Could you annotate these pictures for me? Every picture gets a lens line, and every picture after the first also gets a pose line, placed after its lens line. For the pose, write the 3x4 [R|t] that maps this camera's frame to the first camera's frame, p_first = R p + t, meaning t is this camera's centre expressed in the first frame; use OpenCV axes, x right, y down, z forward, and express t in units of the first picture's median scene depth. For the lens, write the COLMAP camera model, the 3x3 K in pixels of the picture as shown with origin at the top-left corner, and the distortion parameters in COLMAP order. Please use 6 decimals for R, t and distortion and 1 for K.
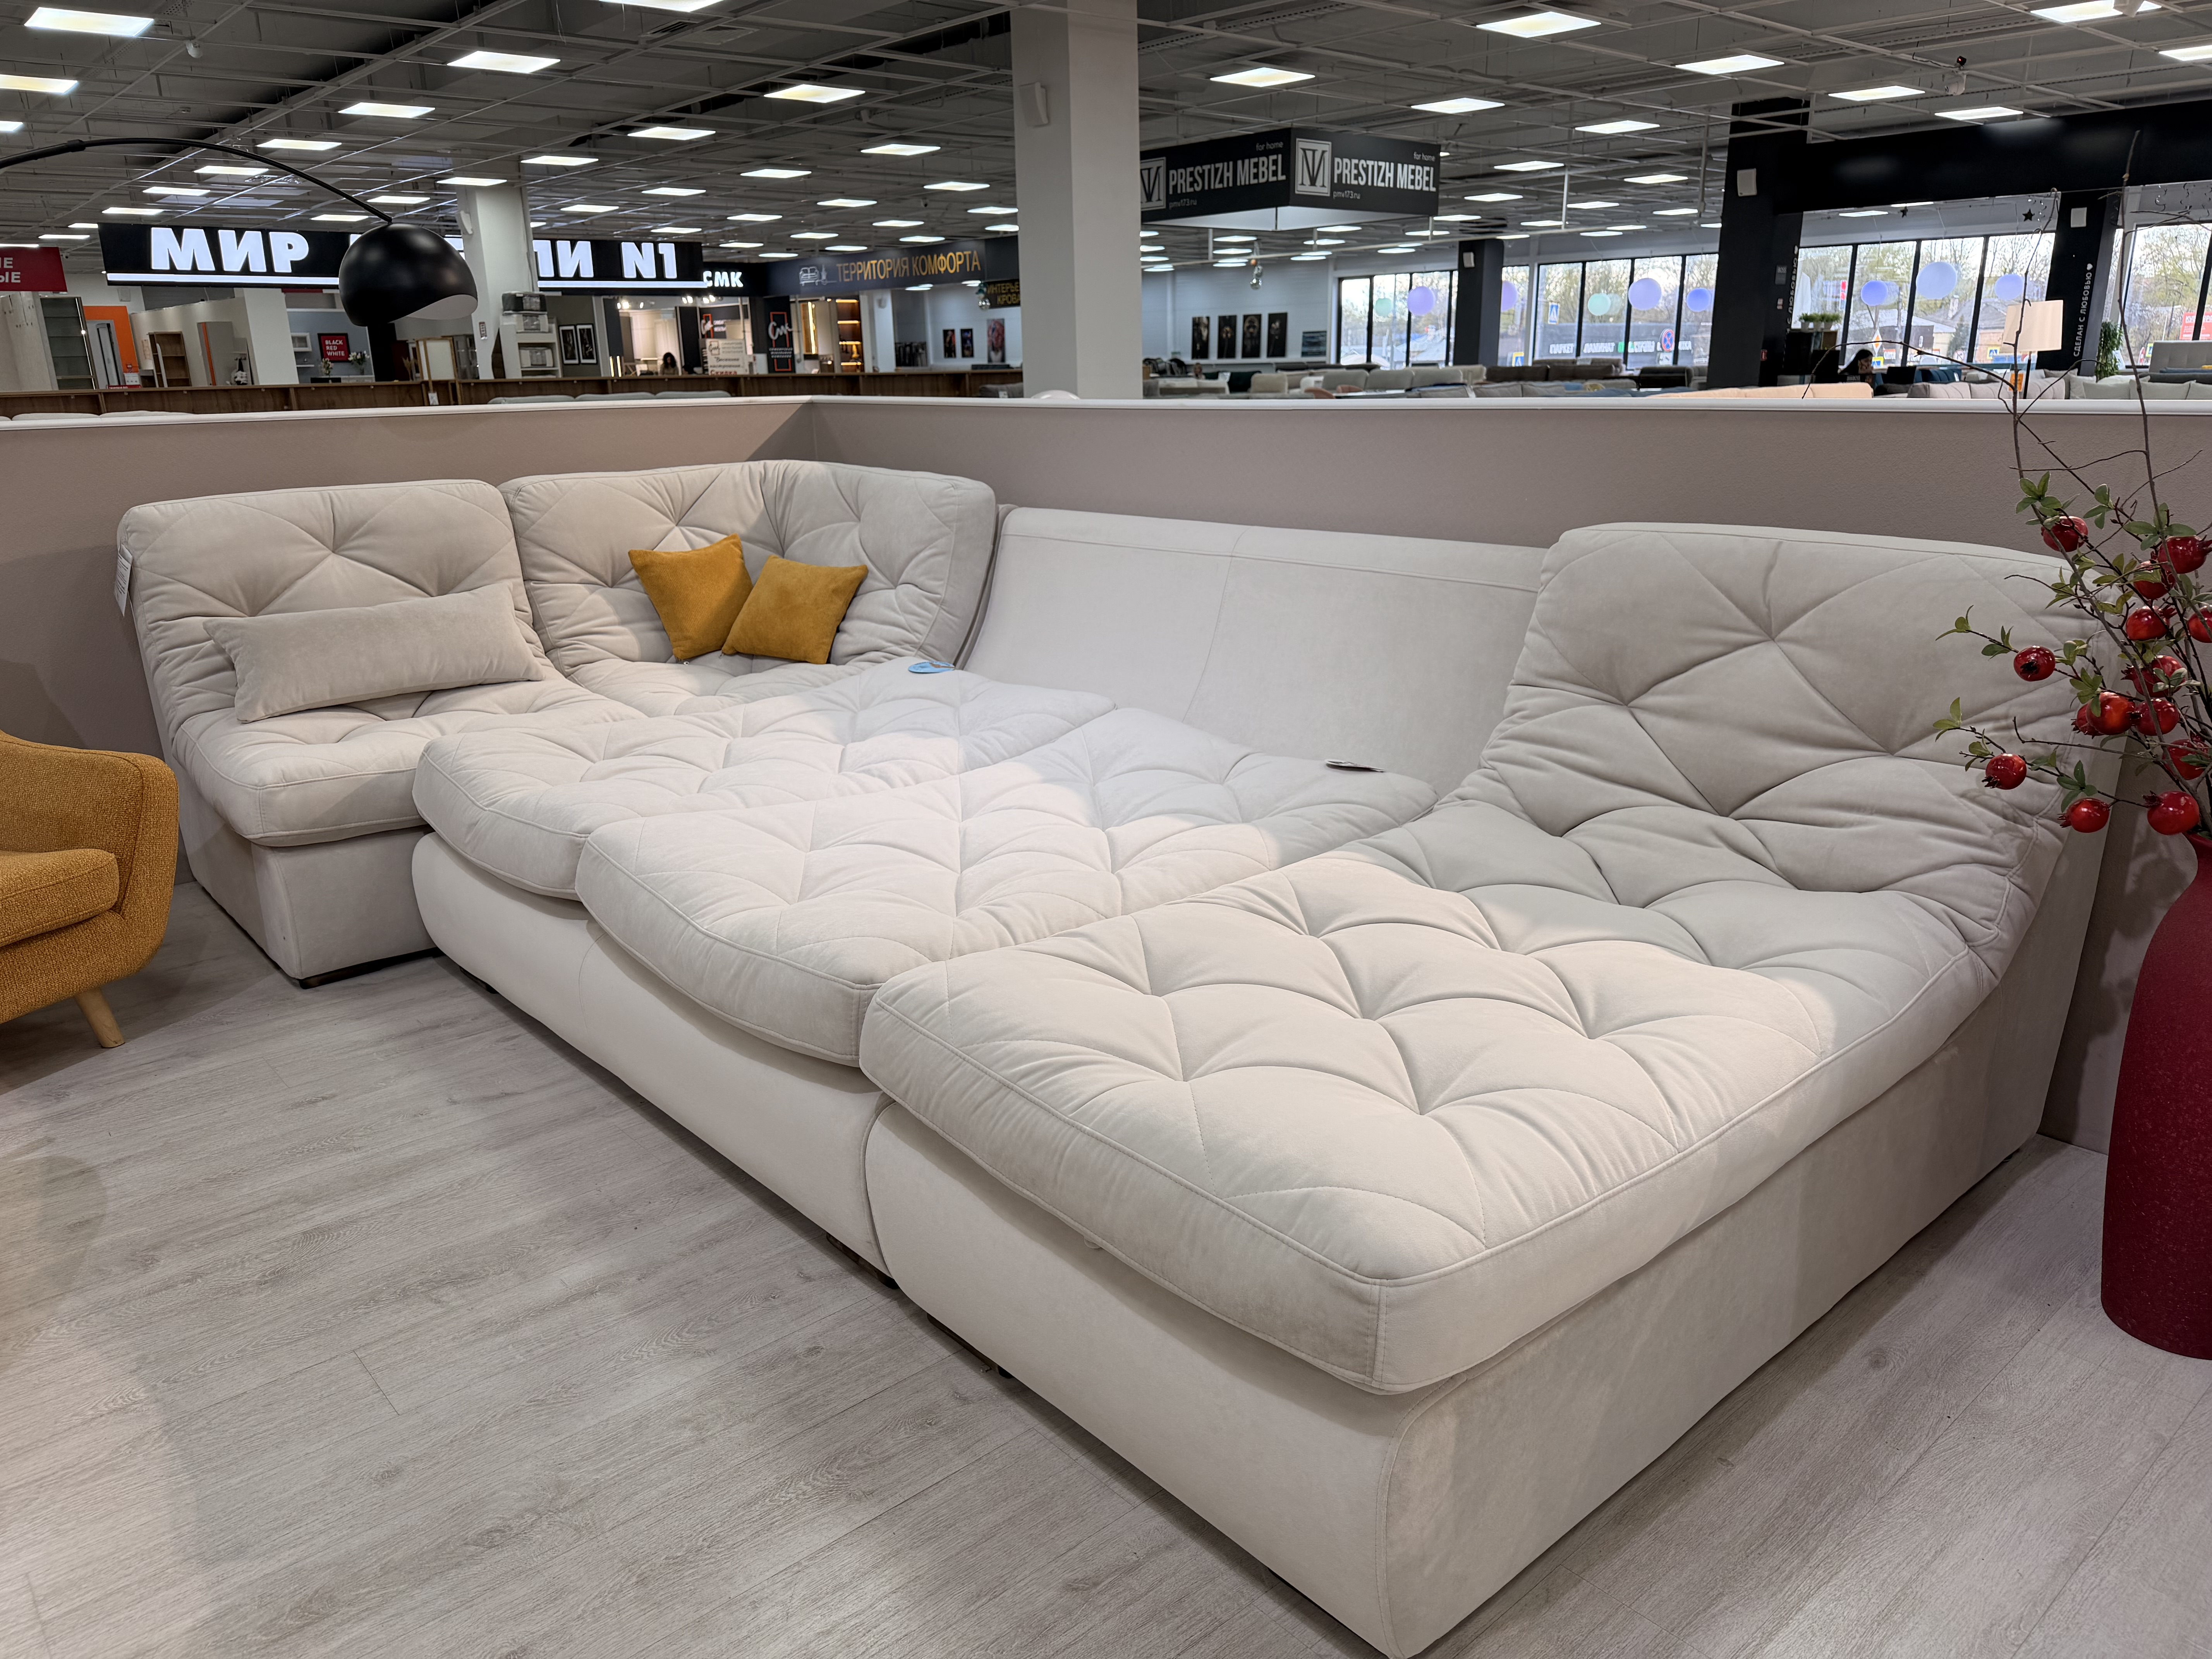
lens RADIAL K [[1533.7, 0, 1078.7], [0, 1533.7, 857.0], [0, 0, 1]] dist [0.013543, -0.024396]
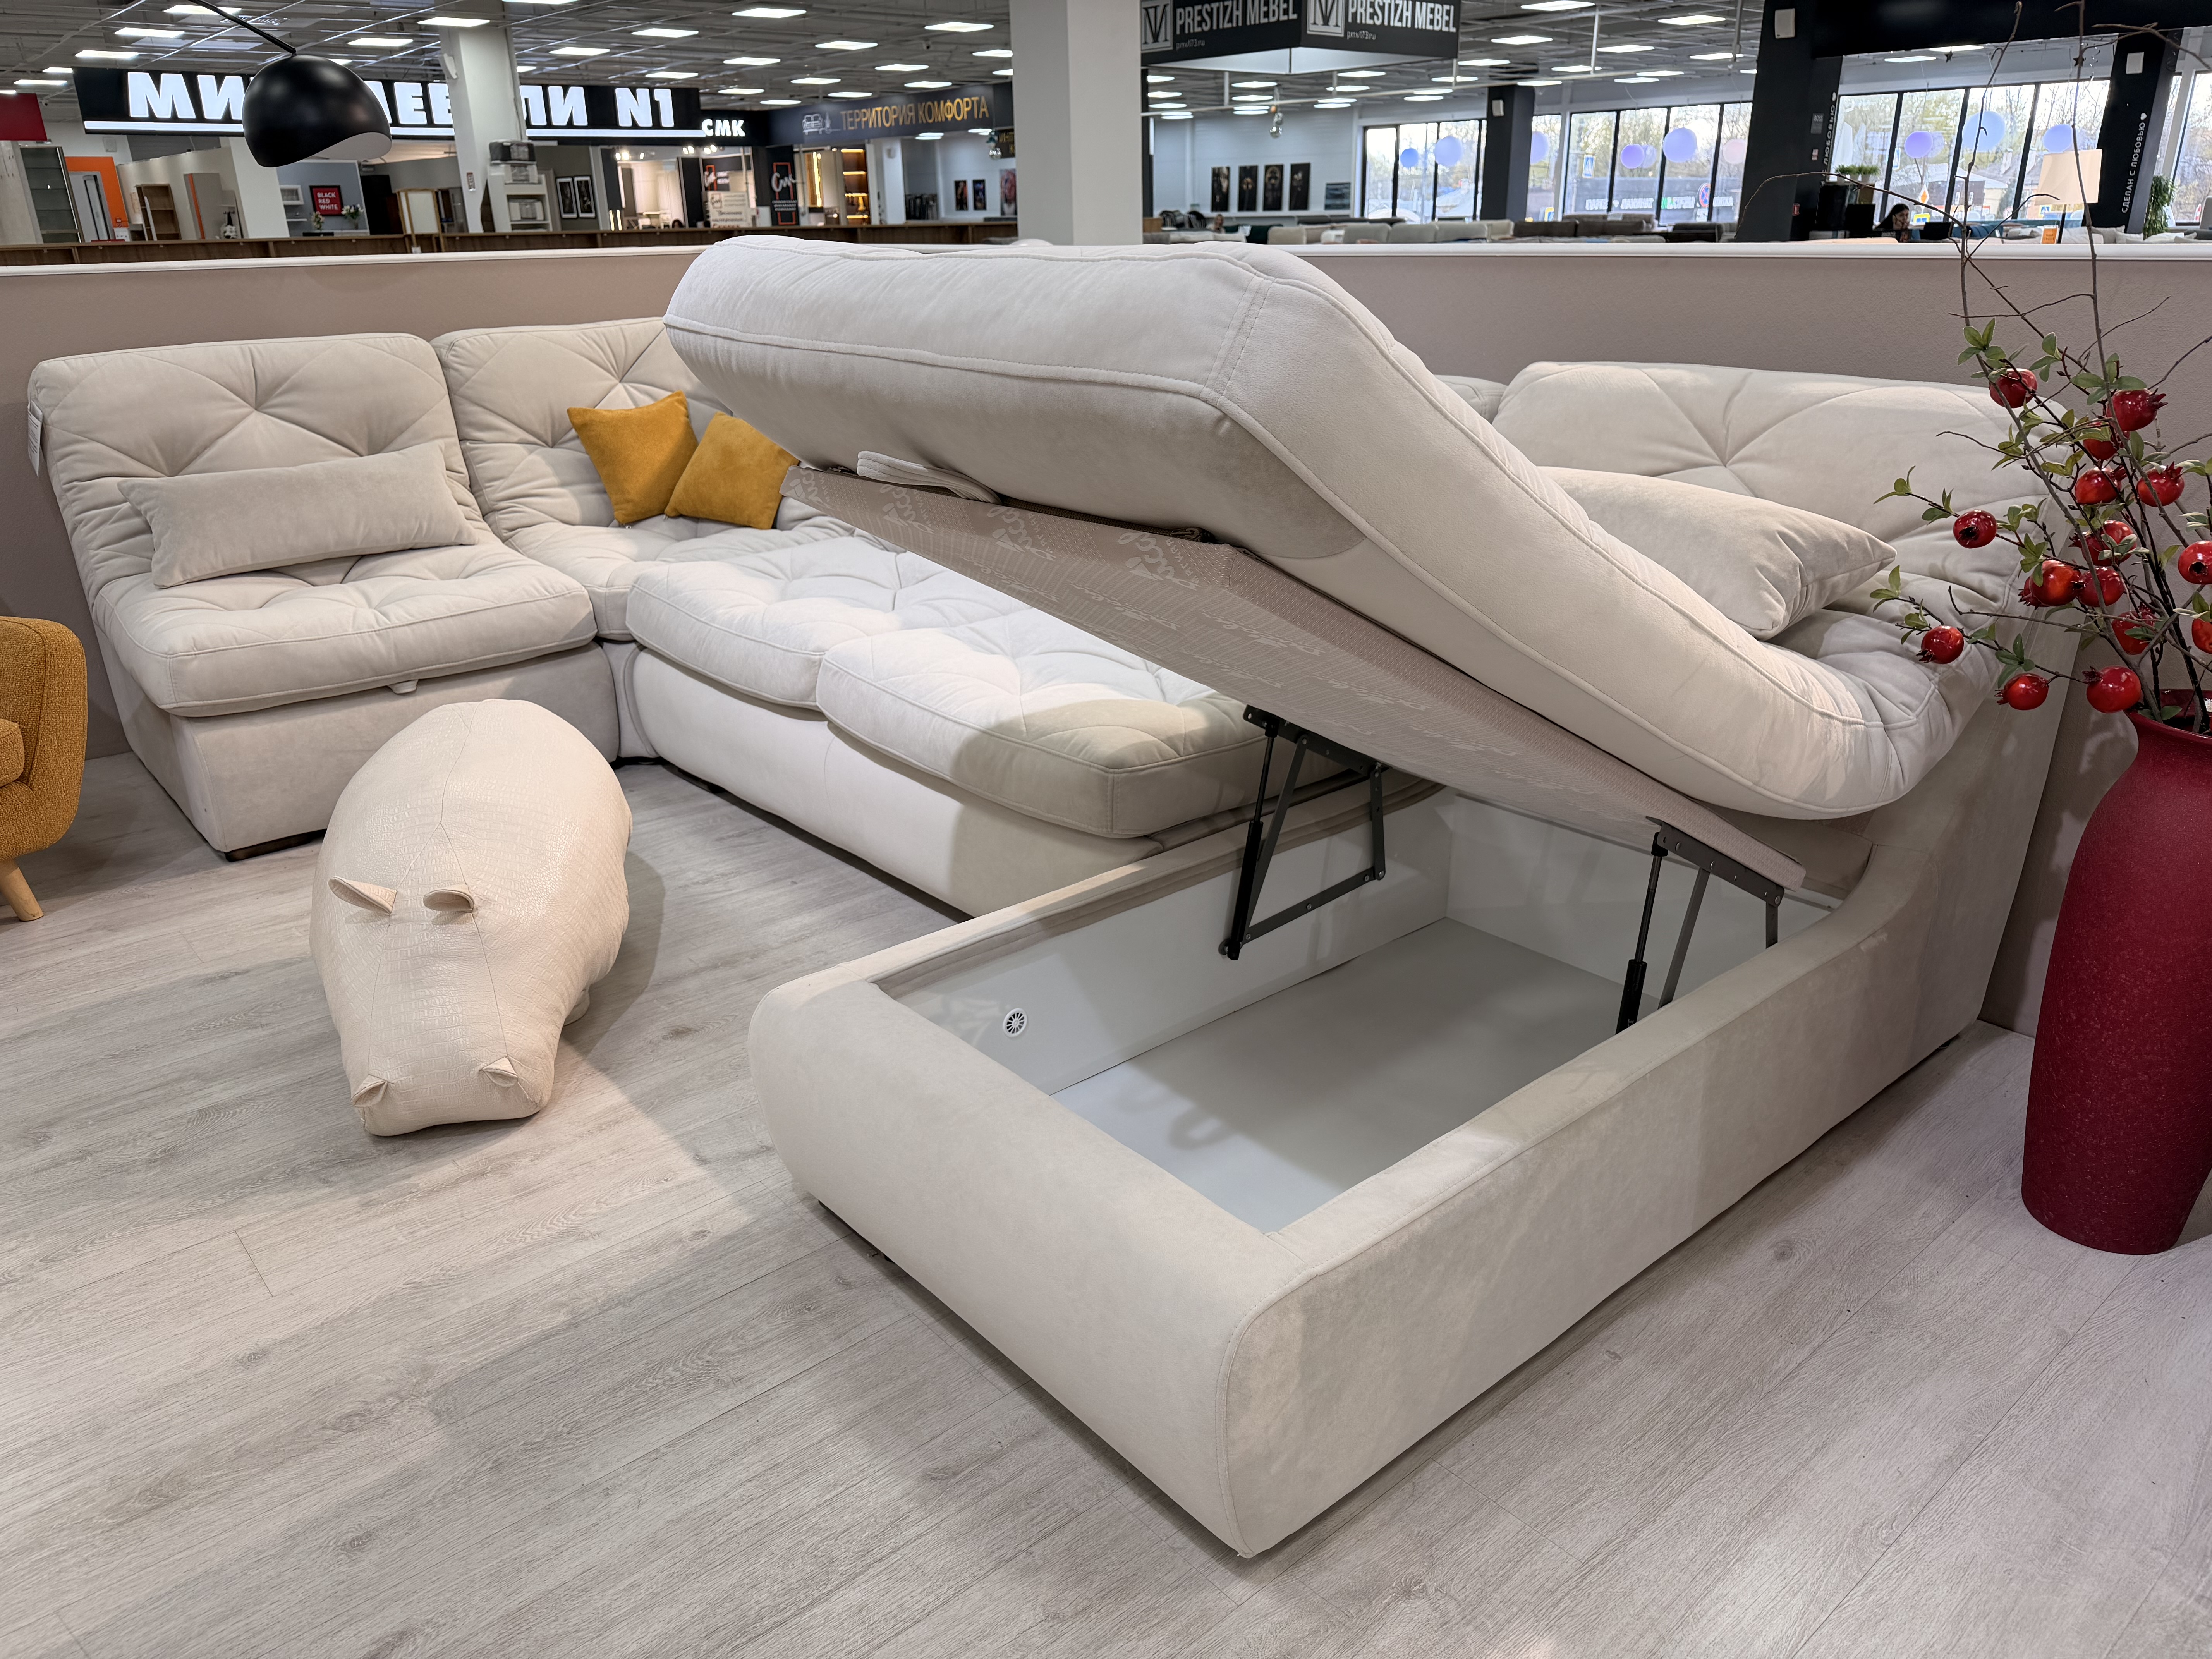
lens RADIAL K [[1533.7, 0, 1086.6], [0, 1533.7, 849.0], [0, 0, 1]] dist [0.013543, -0.024396]
pose [[0.999961, 0.004472, -0.007609, 0.046070], [-0.003864, 0.996932, 0.078180, -0.001194], [0.007935, -0.078148, 0.996910, 0.023454]]
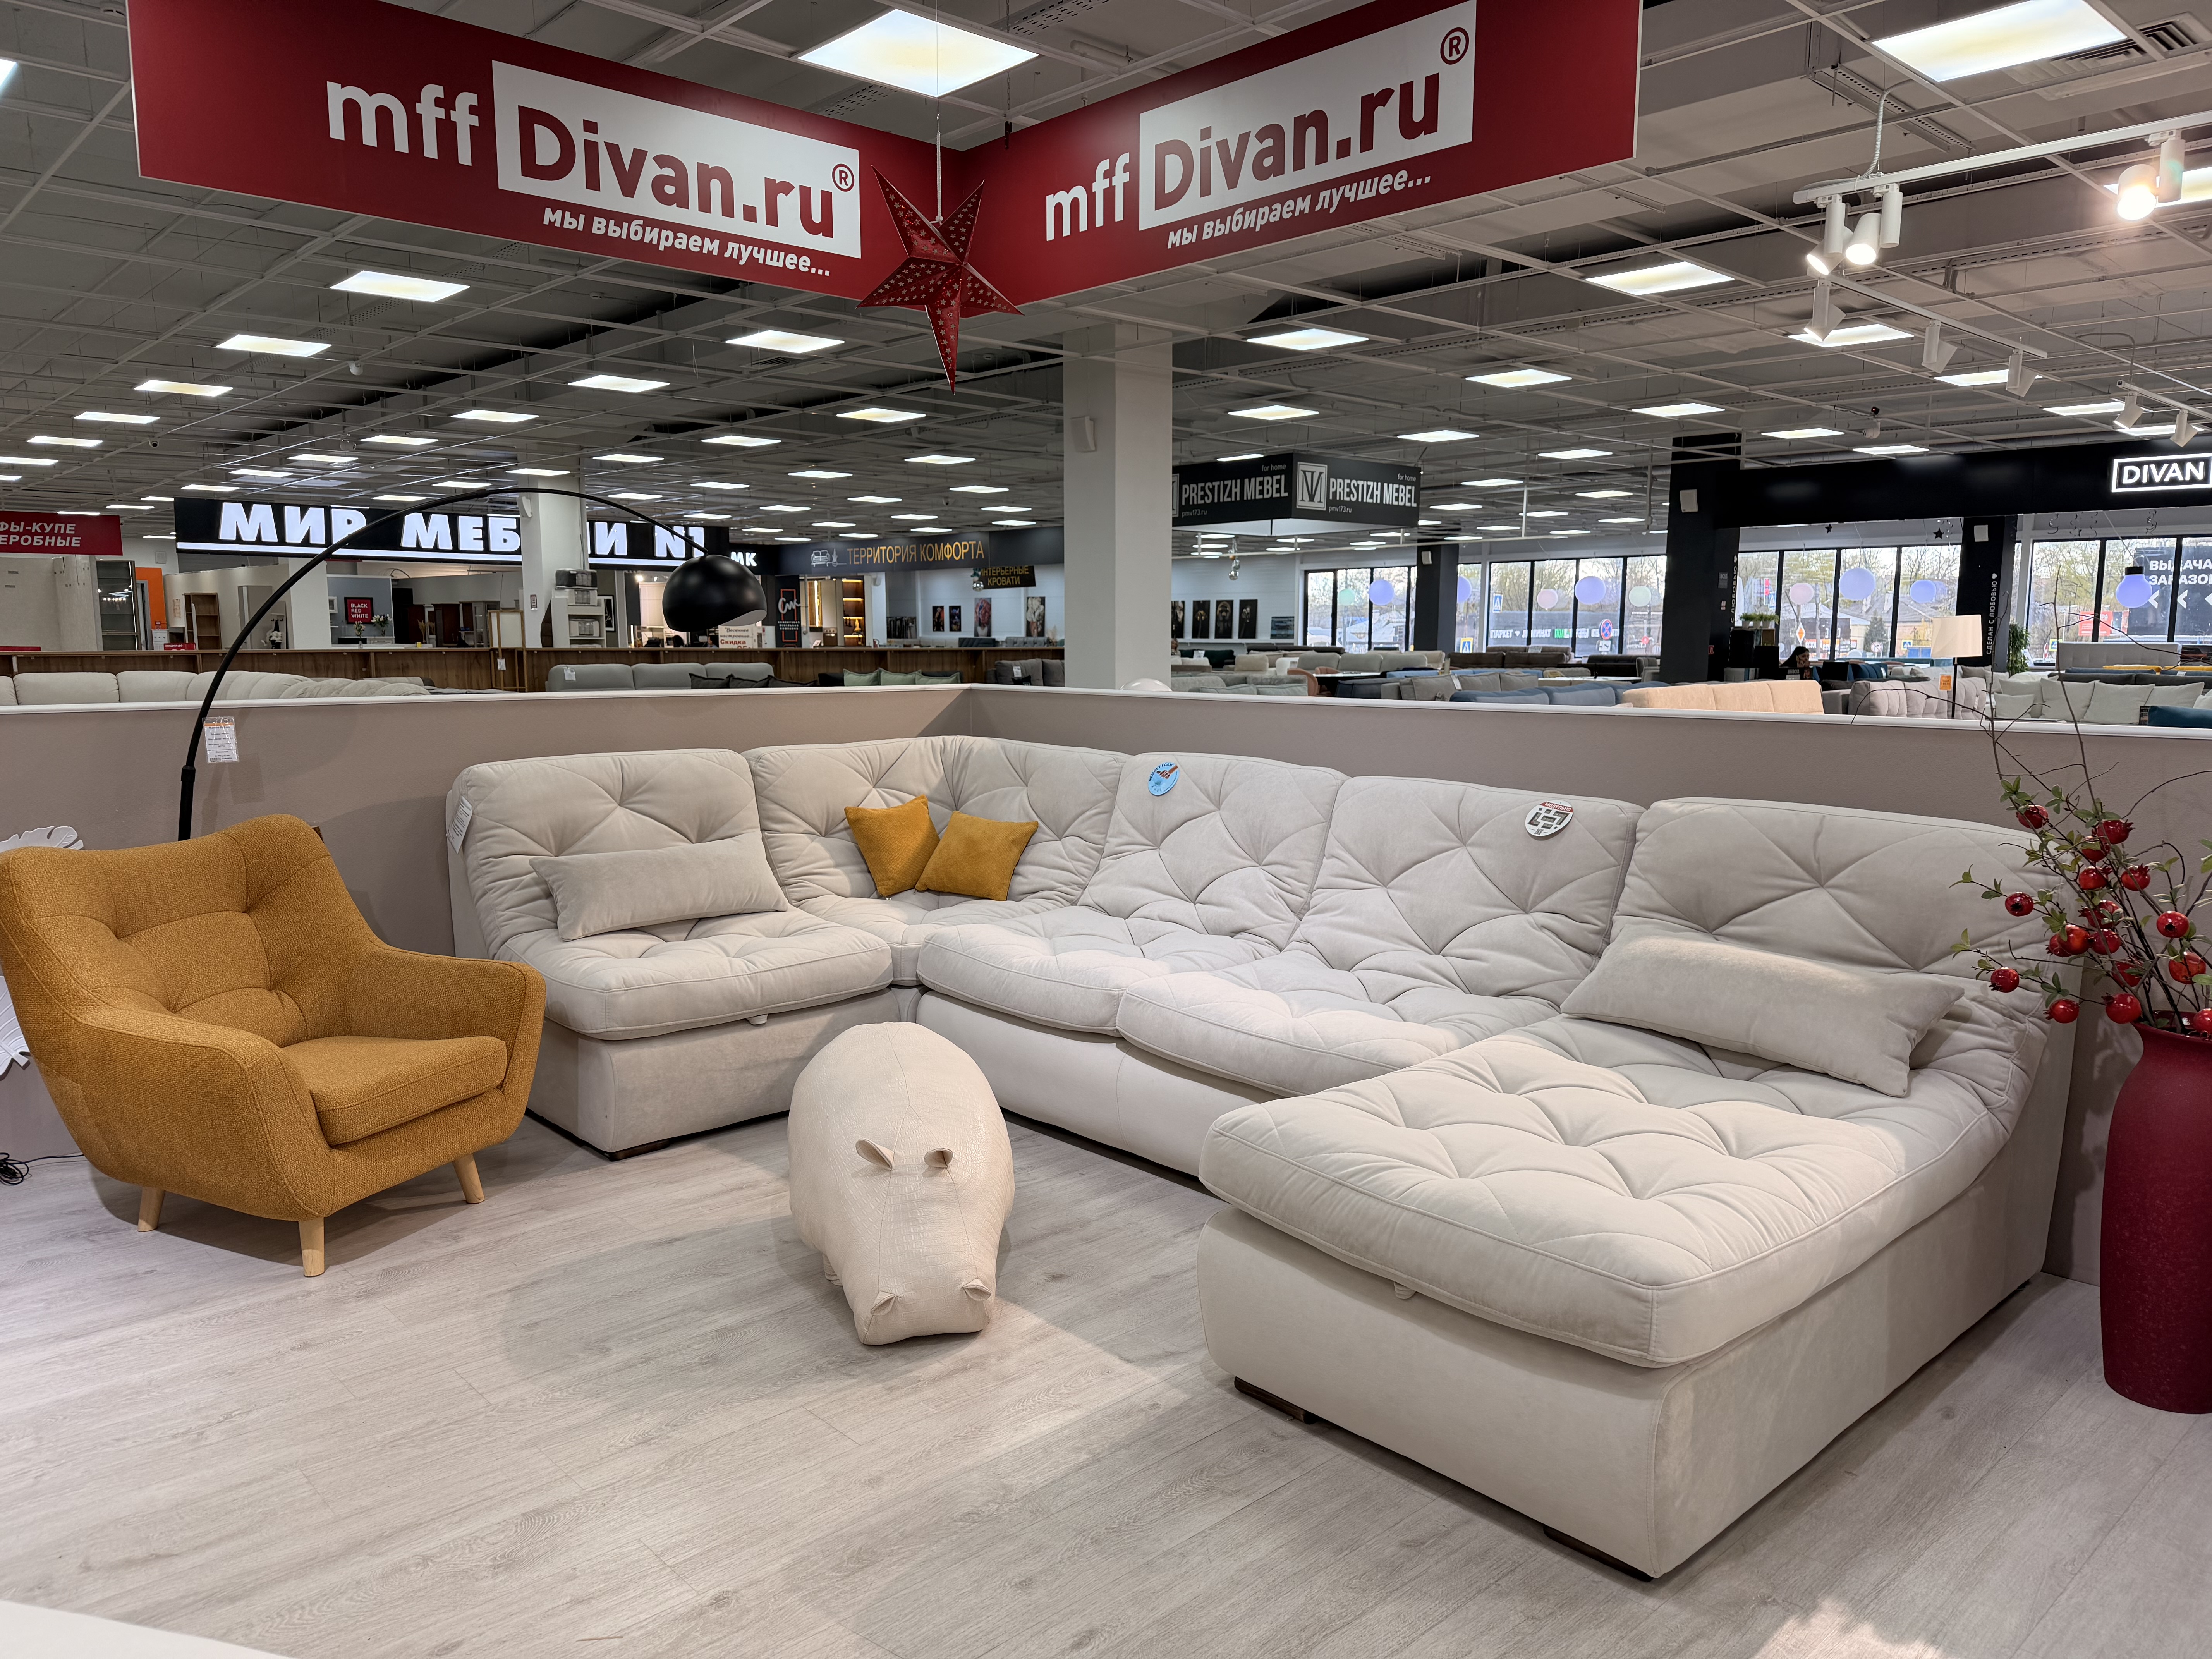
lens RADIAL K [[1533.7, 0, 1082.8], [0, 1533.7, 867.4], [0, 0, 1]] dist [0.013543, -0.024396]
pose [[0.999388, 0.017032, 0.030566, -0.160241], [-0.011885, 0.986835, -0.161293, 0.043981], [-0.032911, 0.160831, 0.986433, -0.212844]]
